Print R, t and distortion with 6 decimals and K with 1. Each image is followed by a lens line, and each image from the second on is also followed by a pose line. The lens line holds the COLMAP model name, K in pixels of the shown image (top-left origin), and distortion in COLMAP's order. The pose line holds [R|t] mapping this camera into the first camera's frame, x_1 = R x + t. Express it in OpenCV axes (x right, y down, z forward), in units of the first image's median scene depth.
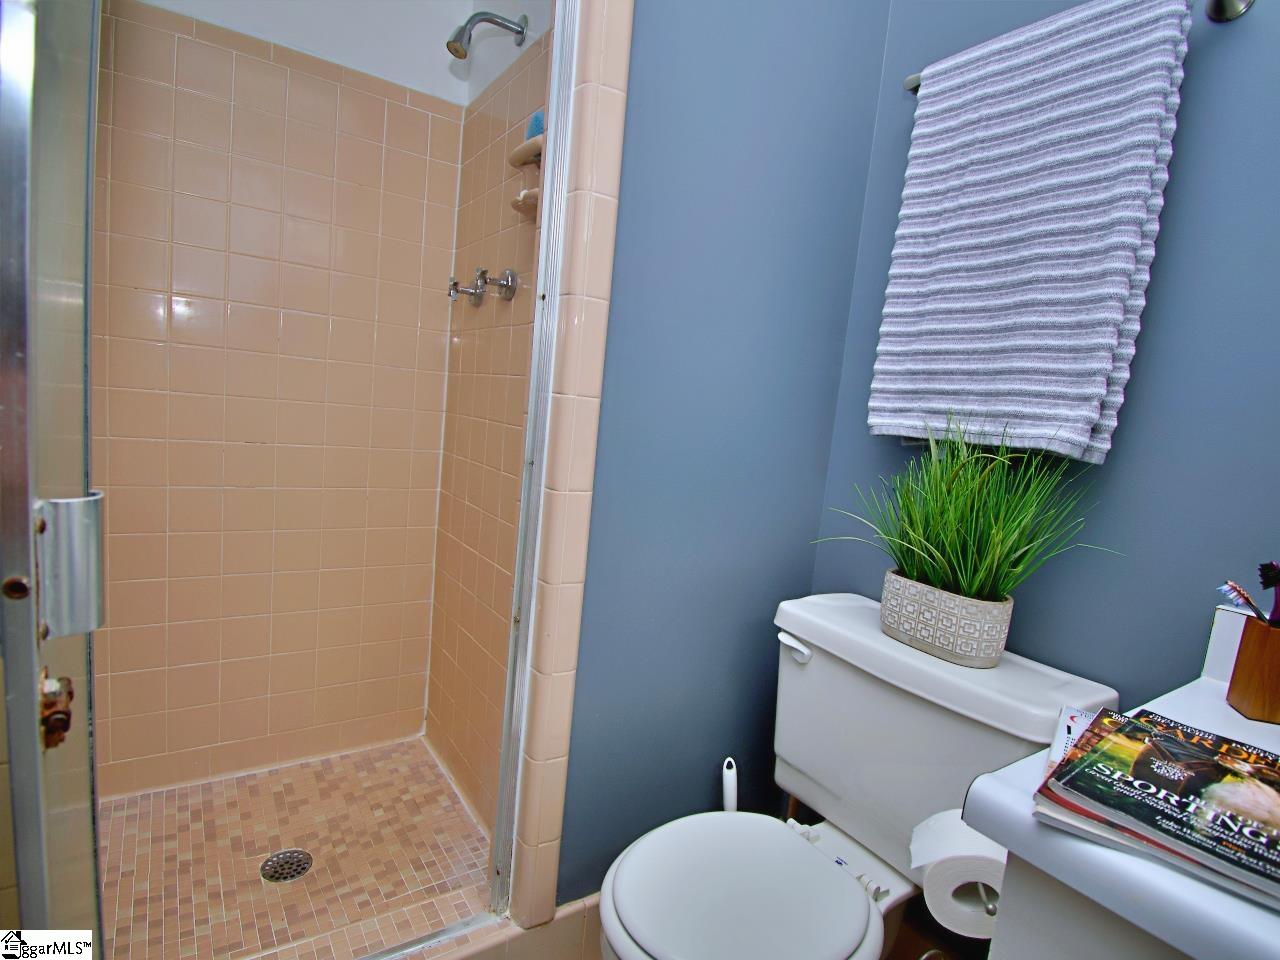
lens RADIAL K [[679.5, 0, 642.5], [0, 679.5, 492.6], [0, 0, 1]] dist [0.023745, -0.032321]
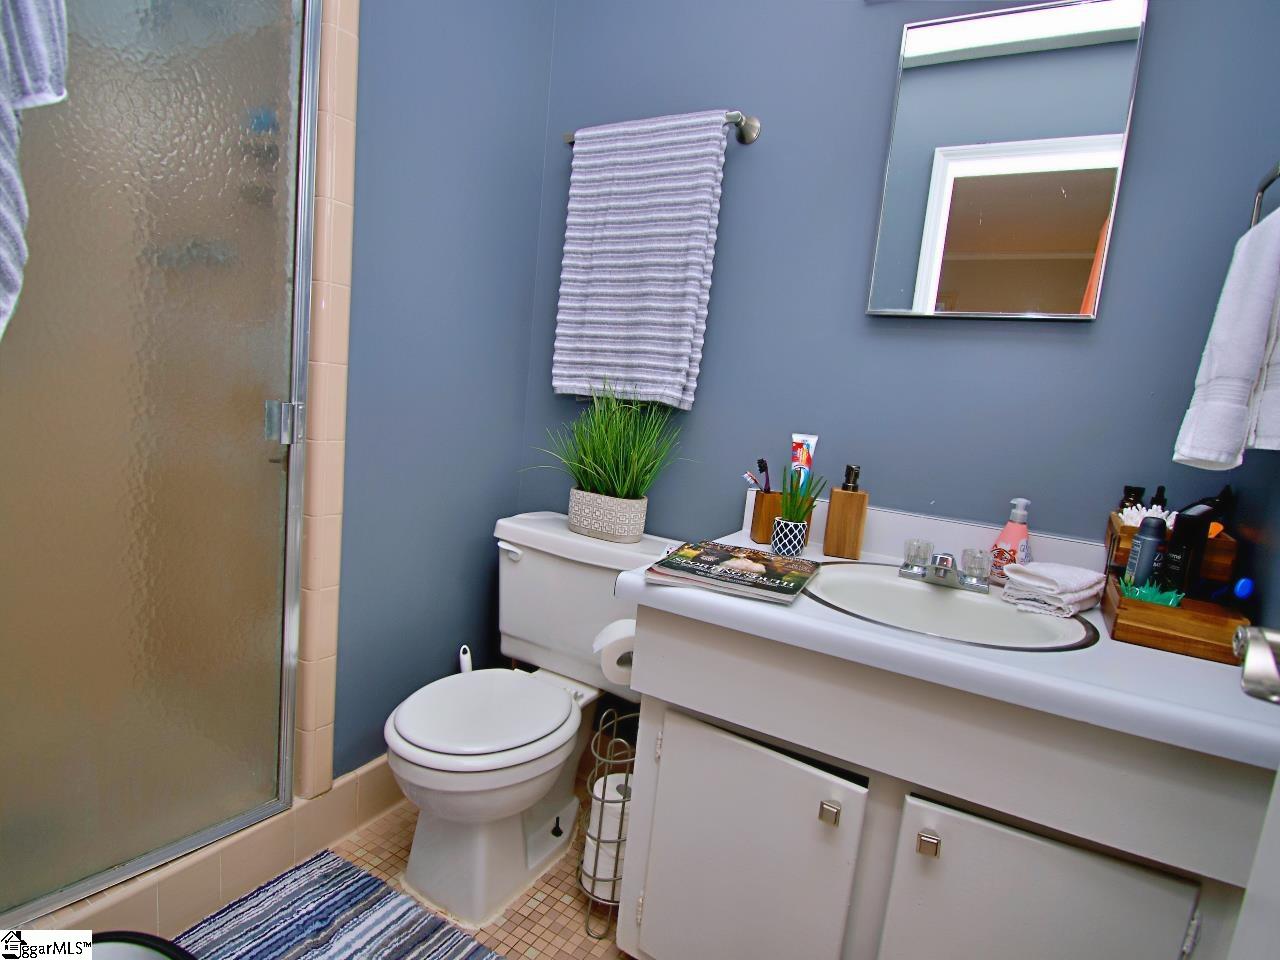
lens RADIAL K [[679.5, 0, 642.5], [0, 679.5, 492.6], [0, 0, 1]] dist [0.023745, -0.032321]
pose [[0.898622, -0.070413, 0.433036, -0.144506], [0.046860, 0.996795, 0.064841, 0.041671], [-0.436214, -0.037976, 0.899041, -0.402390]]
